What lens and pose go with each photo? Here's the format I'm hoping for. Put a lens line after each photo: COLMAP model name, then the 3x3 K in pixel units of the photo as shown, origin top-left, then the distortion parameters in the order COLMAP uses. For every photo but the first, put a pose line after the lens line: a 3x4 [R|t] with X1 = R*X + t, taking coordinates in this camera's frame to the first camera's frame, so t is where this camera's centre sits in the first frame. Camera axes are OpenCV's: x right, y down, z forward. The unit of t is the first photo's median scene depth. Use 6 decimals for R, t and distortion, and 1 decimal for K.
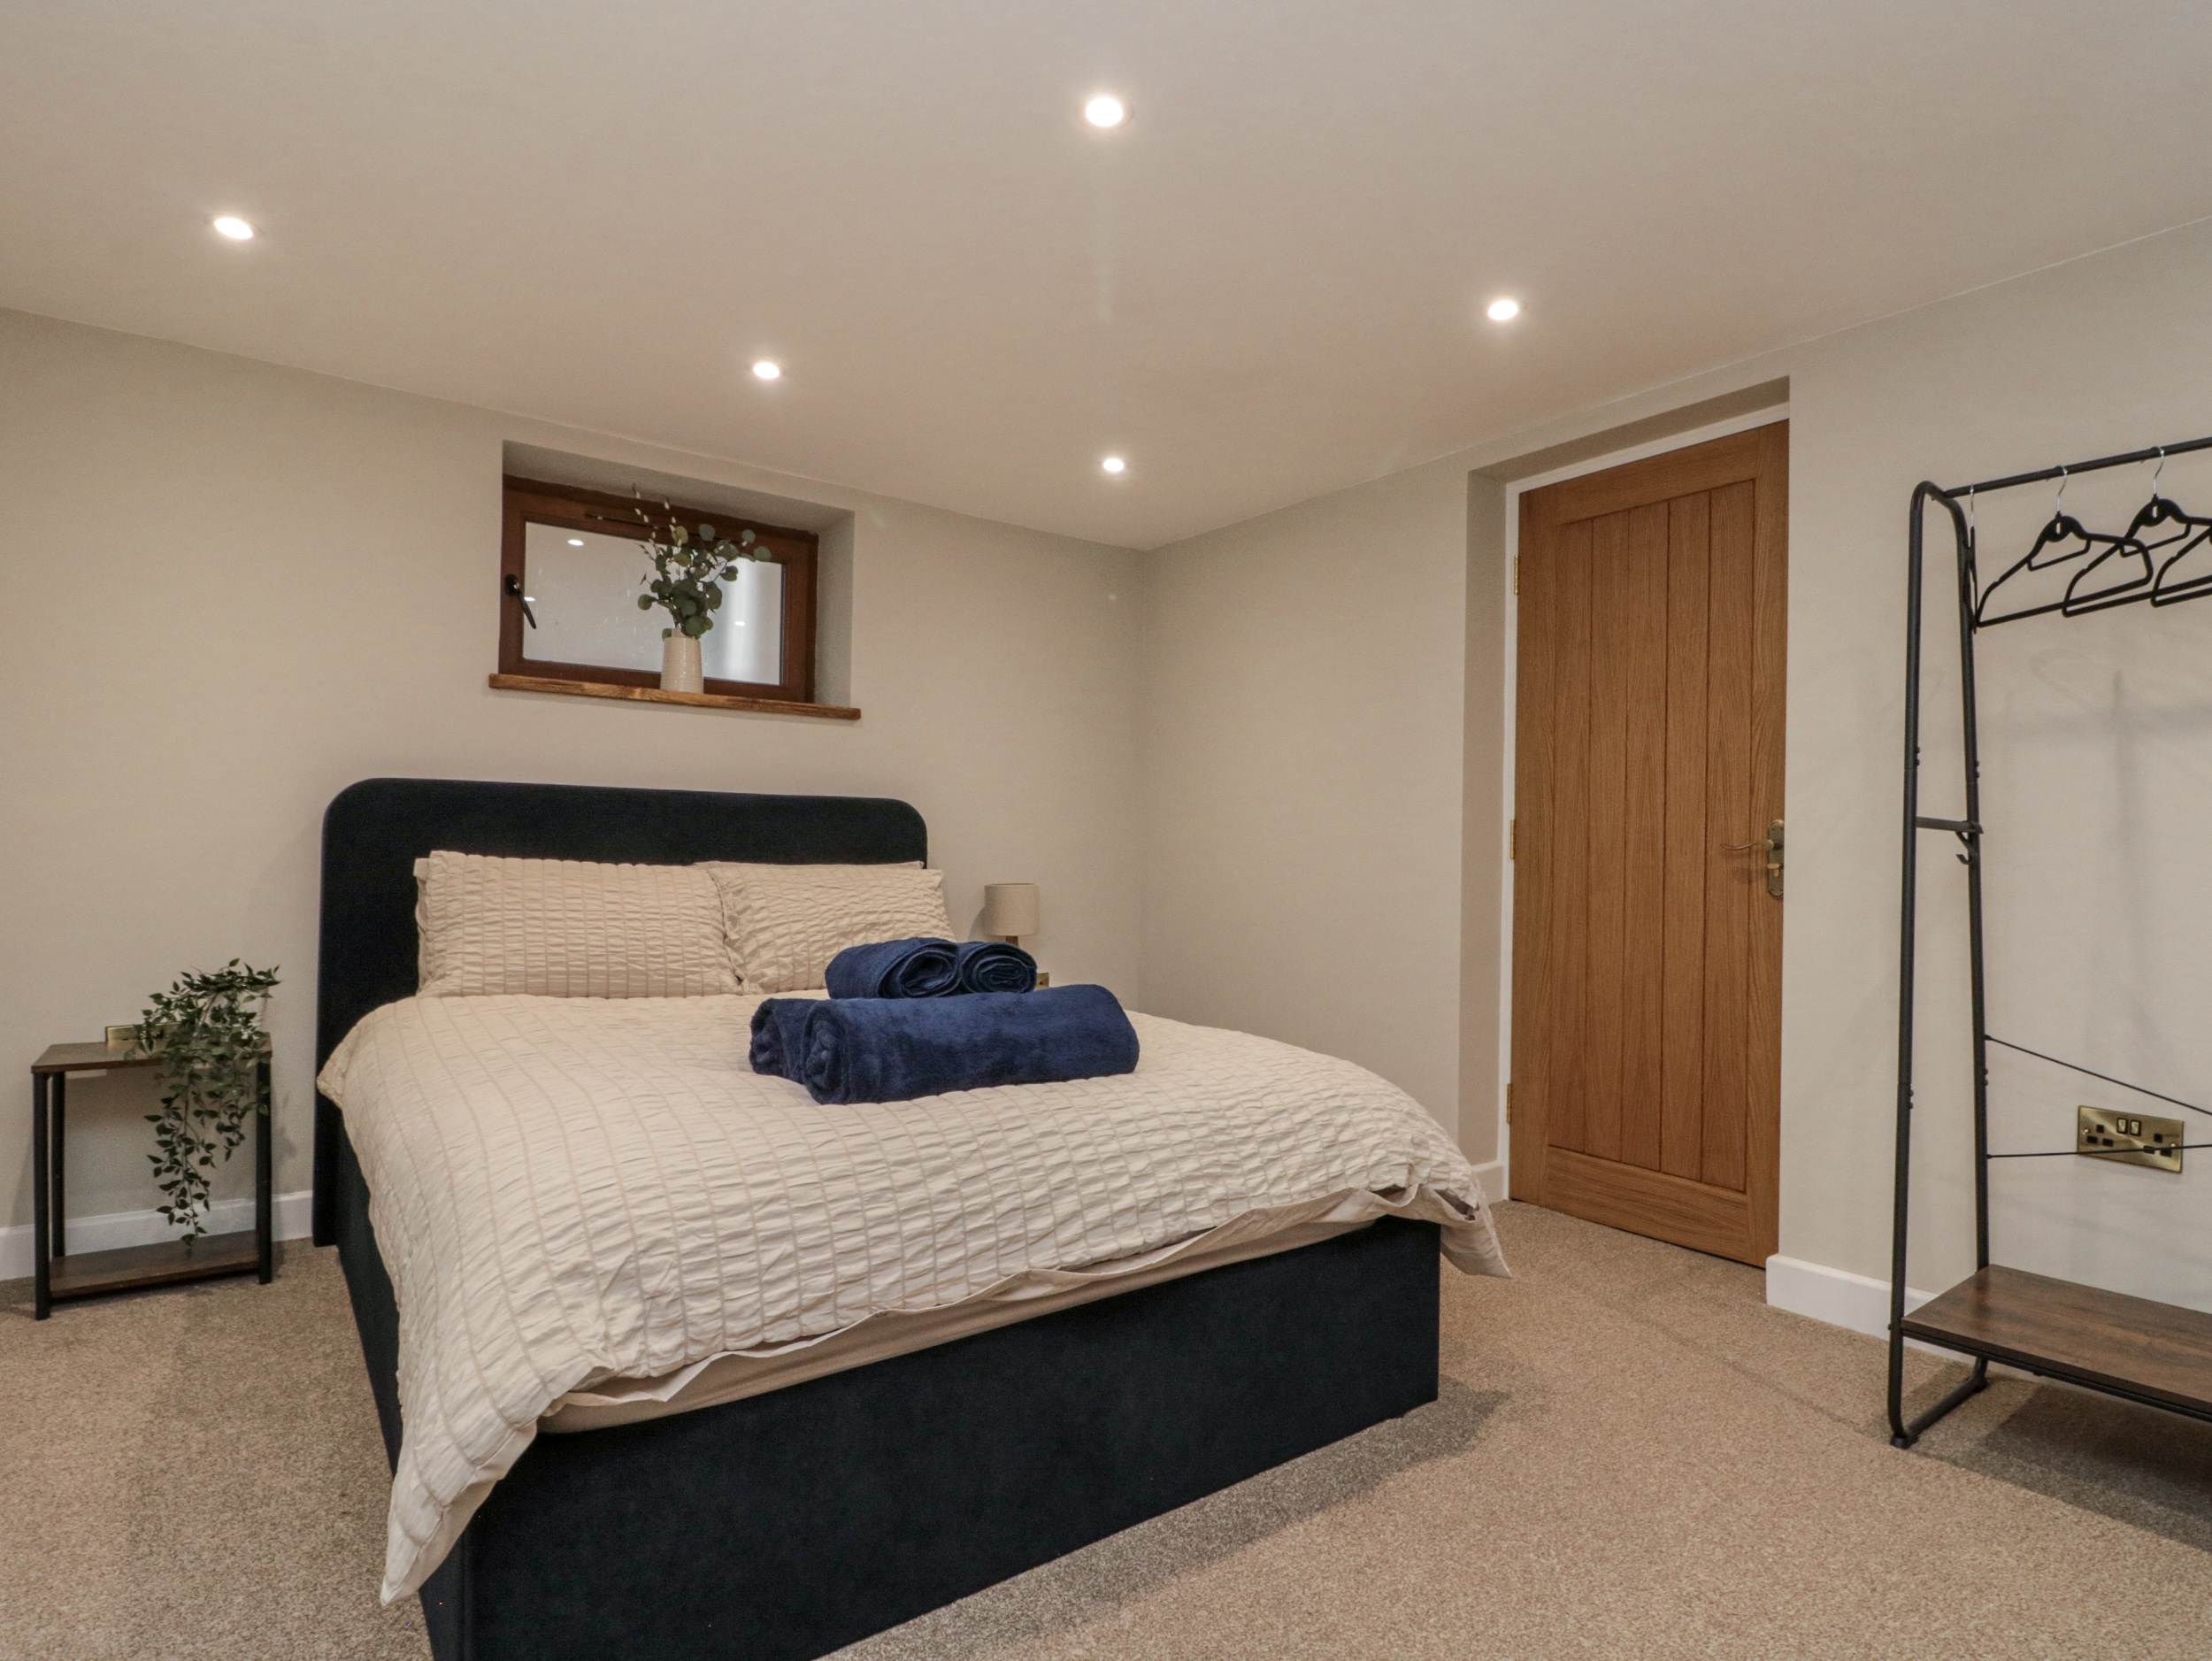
lens RADIAL K [[1178.6, 0, 1106.0], [0, 1178.6, 830.5], [0, 0, 1]] dist [-0.001681, -0.010877]
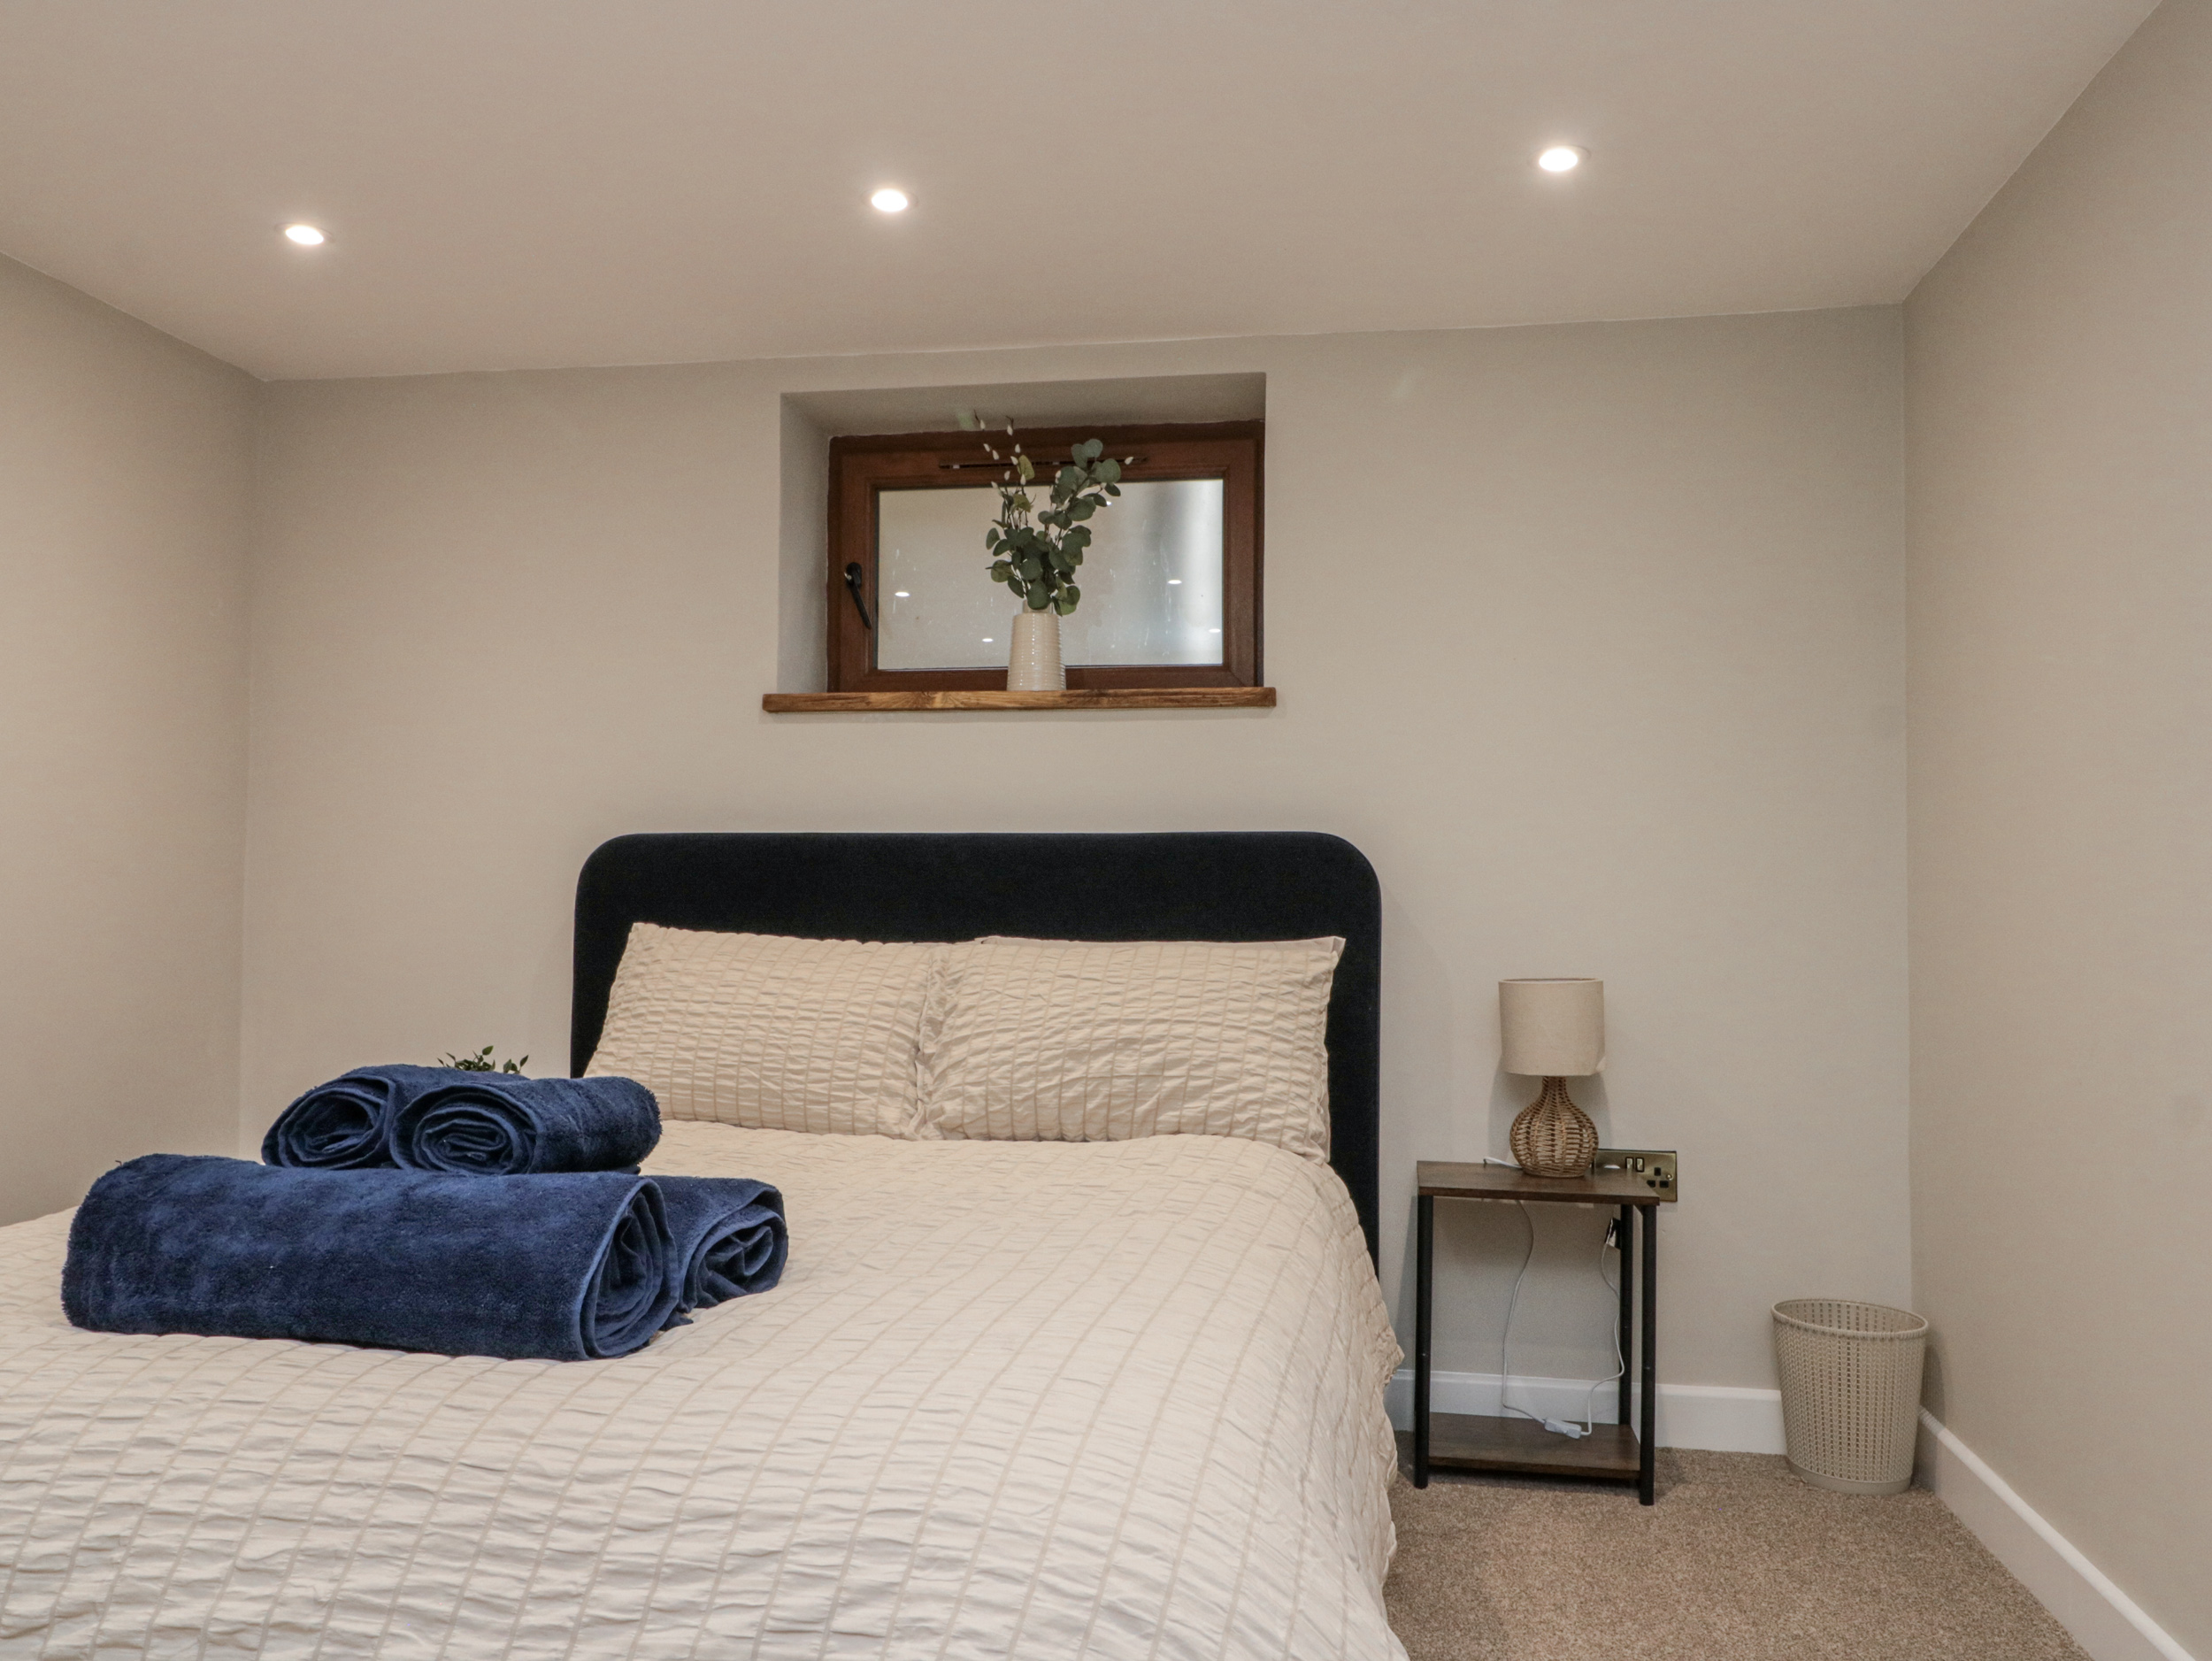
lens RADIAL K [[1661.3, 0, 1106.0], [0, 1661.3, 830.5], [0, 0, 1]] dist [0.001425, -0.001472]
pose [[0.684771, -0.044942, -0.727371, 0.449030], [0.018534, 0.998848, -0.044267, 0.009842], [0.728523, 0.016832, 0.684815, 0.433054]]
